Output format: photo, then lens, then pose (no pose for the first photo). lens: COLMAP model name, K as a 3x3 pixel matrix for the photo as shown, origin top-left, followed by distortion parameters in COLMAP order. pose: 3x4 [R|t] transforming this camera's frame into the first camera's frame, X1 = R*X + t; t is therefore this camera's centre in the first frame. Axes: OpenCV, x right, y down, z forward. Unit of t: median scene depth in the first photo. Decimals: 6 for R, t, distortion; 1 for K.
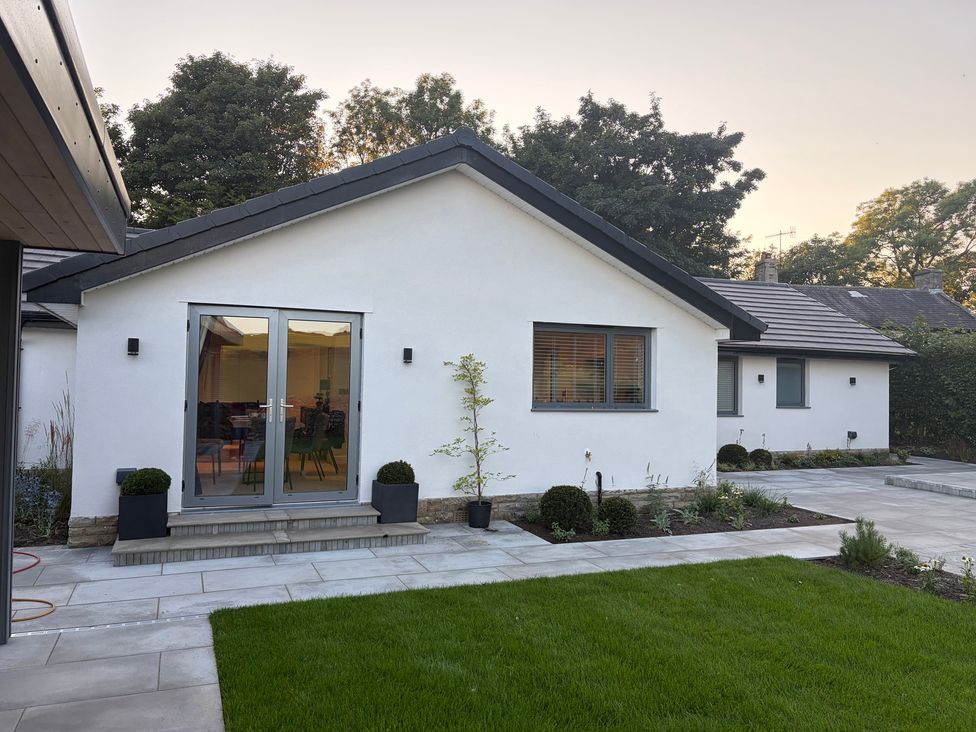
lens RADIAL K [[733.7, 0, 488.5], [0, 733.7, 361.1], [0, 0, 1]] dist [0.035086, -0.026891]
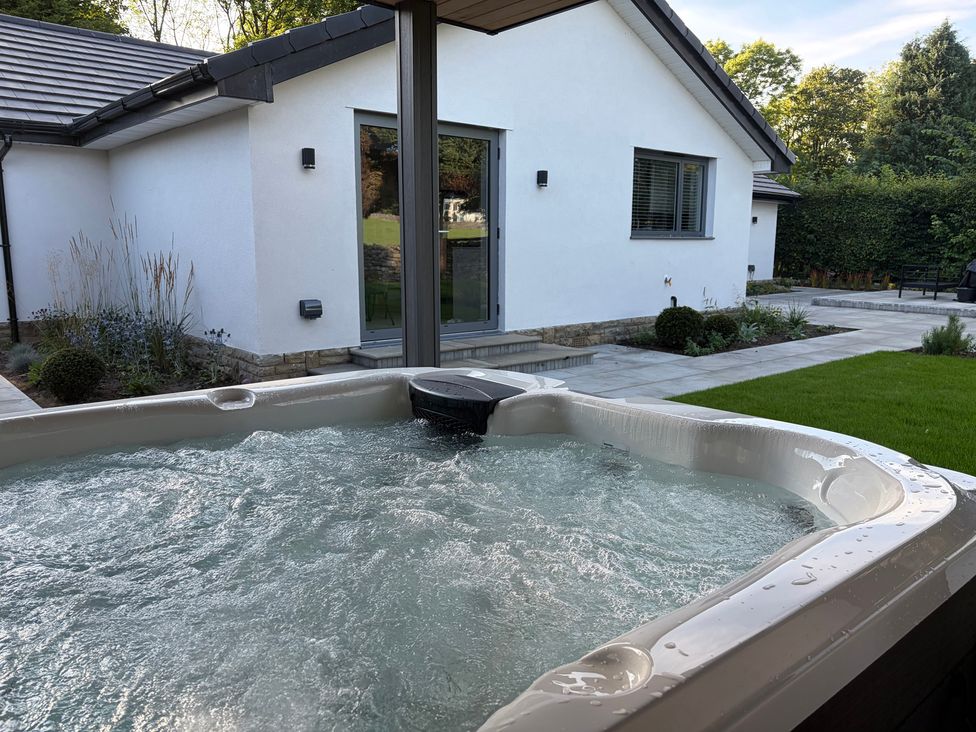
lens RADIAL K [[763.8, 0, 486.3], [0, 763.8, 366.2], [0, 0, 1]] dist [0.017770, 0.002035]
pose [[0.940004, -0.068316, 0.334253, -0.469121], [0.004528, 0.982158, 0.188003, 0.040115], [-0.341133, -0.175211, 0.923542, 0.051460]]
